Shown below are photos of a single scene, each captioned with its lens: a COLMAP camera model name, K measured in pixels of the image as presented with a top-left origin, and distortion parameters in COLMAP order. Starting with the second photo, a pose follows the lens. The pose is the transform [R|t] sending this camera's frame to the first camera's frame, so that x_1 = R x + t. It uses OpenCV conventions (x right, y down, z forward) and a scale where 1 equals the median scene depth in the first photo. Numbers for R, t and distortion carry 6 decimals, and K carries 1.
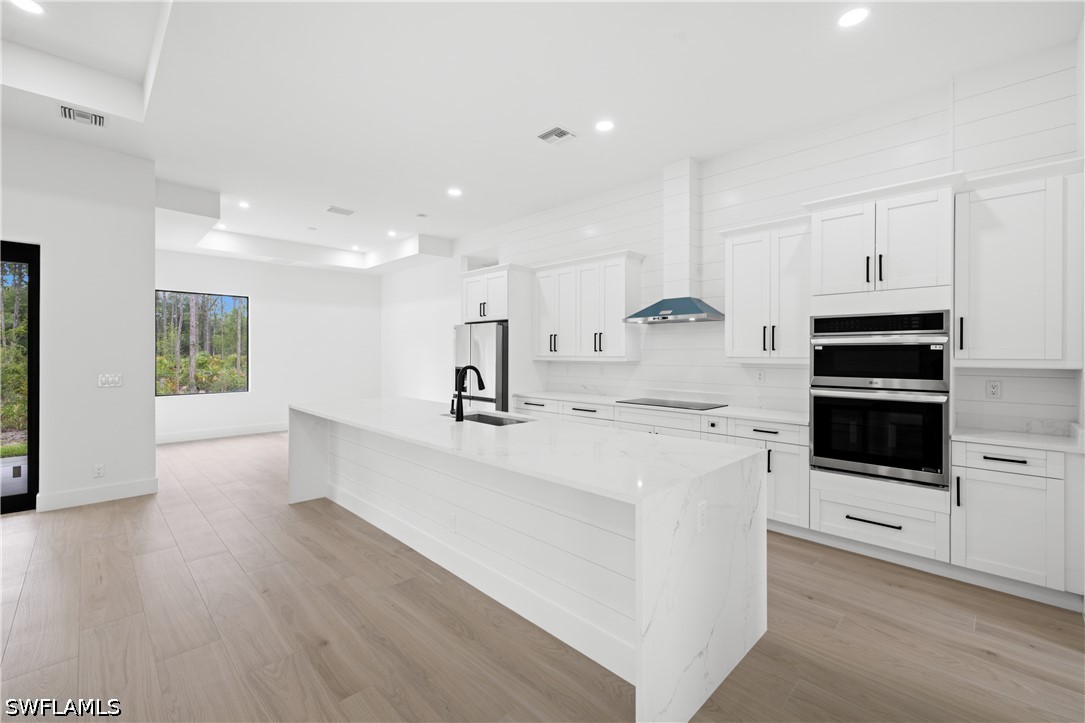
lens RADIAL K [[456.8, 0, 534.4], [0, 456.8, 354.0], [0, 0, 1]] dist [0.000200, 0.000305]
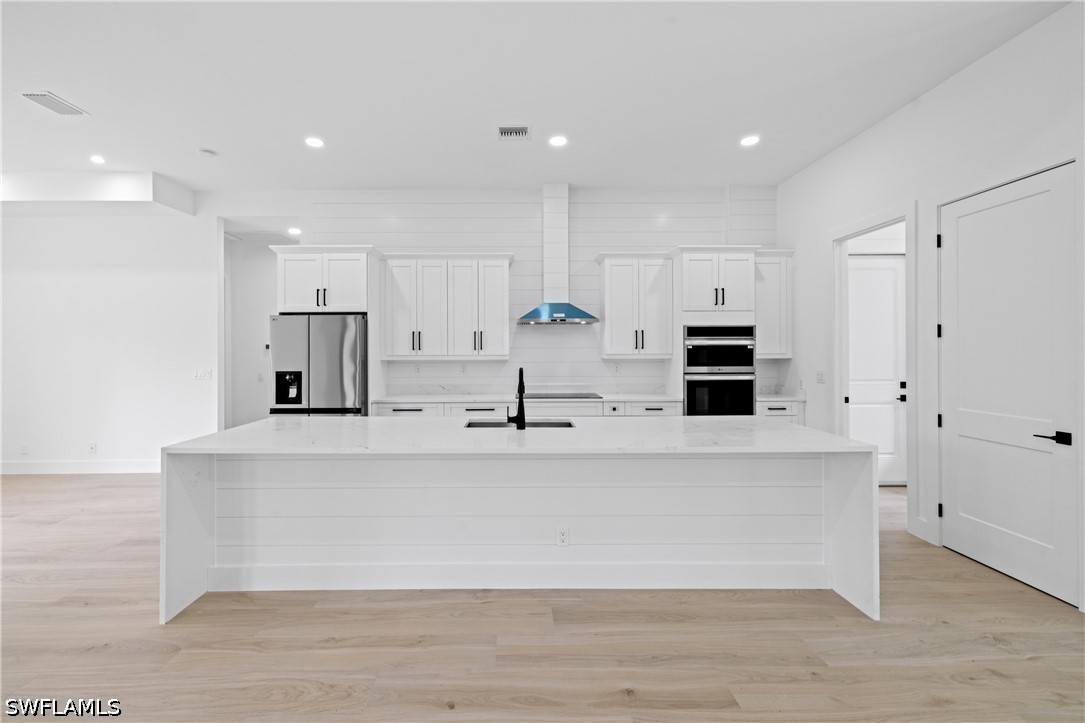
lens RADIAL K [[467.6, 0, 518.6], [0, 467.6, 348.2], [0, 0, 1]] dist [-0.000511, 0.000469]
pose [[0.696892, -0.005205, 0.717158, -0.588330], [0.006456, 0.999979, 0.000985, -0.010646], [-0.717147, 0.003943, 0.696910, 0.251362]]
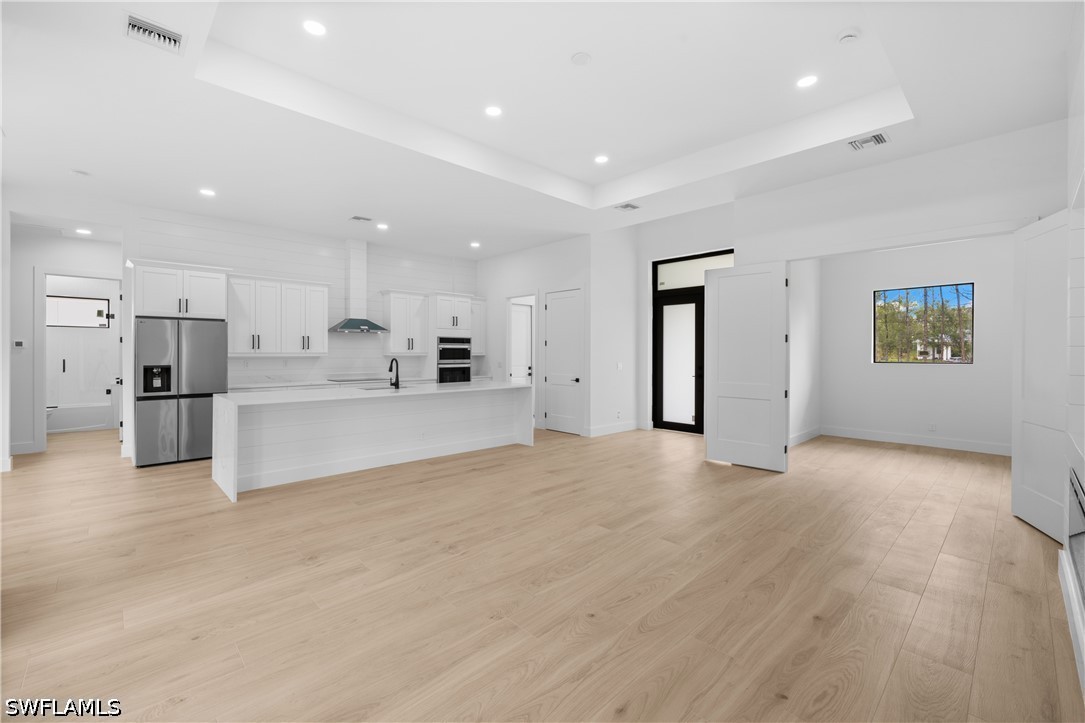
lens RADIAL K [[456.8, 0, 534.4], [0, 456.8, 354.0], [0, 0, 1]] dist [0.000200, 0.000305]
pose [[0.022935, -0.008889, 0.999697, -1.388030], [-0.003642, 0.999953, 0.008975, -0.007020], [-0.999730, -0.003847, 0.022902, 0.292544]]
